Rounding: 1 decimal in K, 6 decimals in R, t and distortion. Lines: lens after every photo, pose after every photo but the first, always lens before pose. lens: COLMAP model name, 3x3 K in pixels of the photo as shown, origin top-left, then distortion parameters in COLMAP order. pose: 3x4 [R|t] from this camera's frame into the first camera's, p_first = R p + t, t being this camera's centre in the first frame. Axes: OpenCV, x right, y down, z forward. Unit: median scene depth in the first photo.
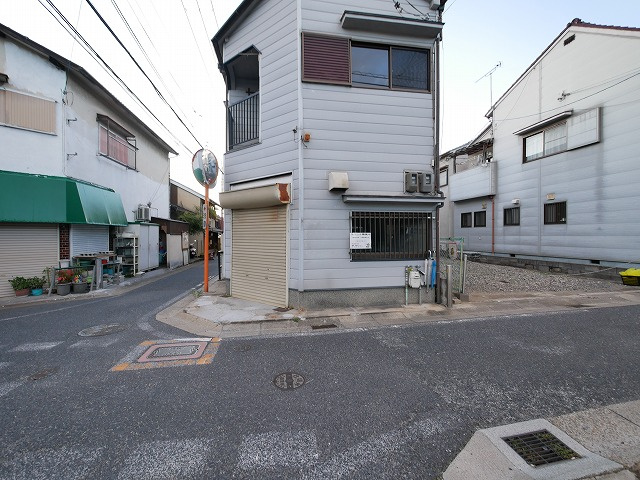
lens RADIAL K [[263.5, 0, 314.7], [0, 263.5, 239.0], [0, 0, 1]] dist [-0.007470, 0.000293]
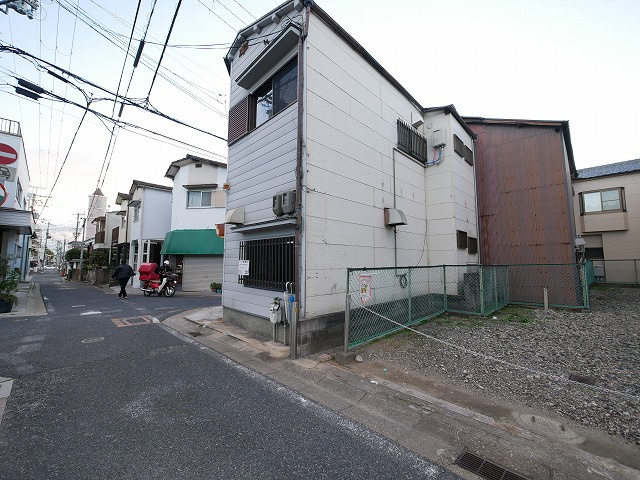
lens RADIAL K [[263.5, 0, 313.5], [0, 263.5, 238.3], [0, 0, 1]] dist [-0.007470, 0.000293]
pose [[0.574173, -0.065799, -0.816086, 1.178961], [-0.019018, 0.995425, -0.093639, -0.016480], [0.818513, 0.069285, 0.570294, 0.585121]]
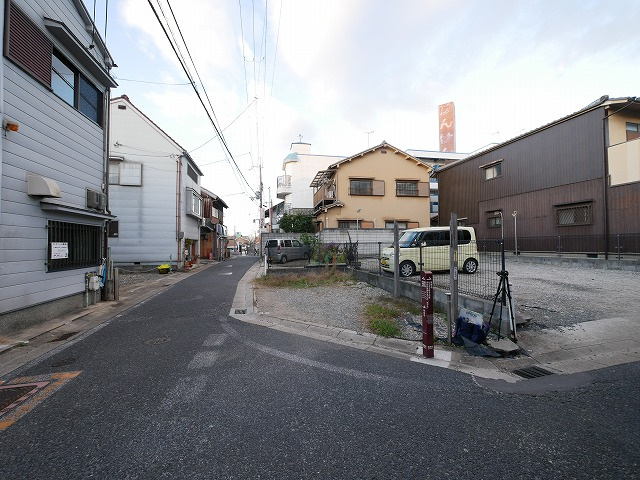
lens RADIAL K [[263.5, 0, 314.5], [0, 263.5, 238.8], [0, 0, 1]] dist [-0.007470, 0.000293]
pose [[-0.055087, 0.027025, 0.998116, -0.832990], [0.016042, 0.999529, -0.026178, 0.003162], [-0.998353, 0.014570, -0.055494, 0.090383]]
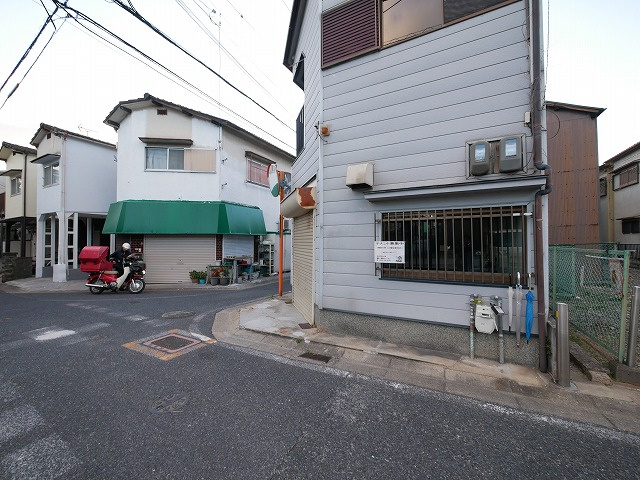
lens RADIAL K [[263.5, 0, 314.5], [0, 263.5, 238.7], [0, 0, 1]] dist [-0.007470, 0.000293]
pose [[0.788631, -0.006268, -0.614835, 0.441071], [-0.010172, 0.999678, -0.023240, -0.011074], [0.614783, 0.024582, 0.788313, 0.285921]]
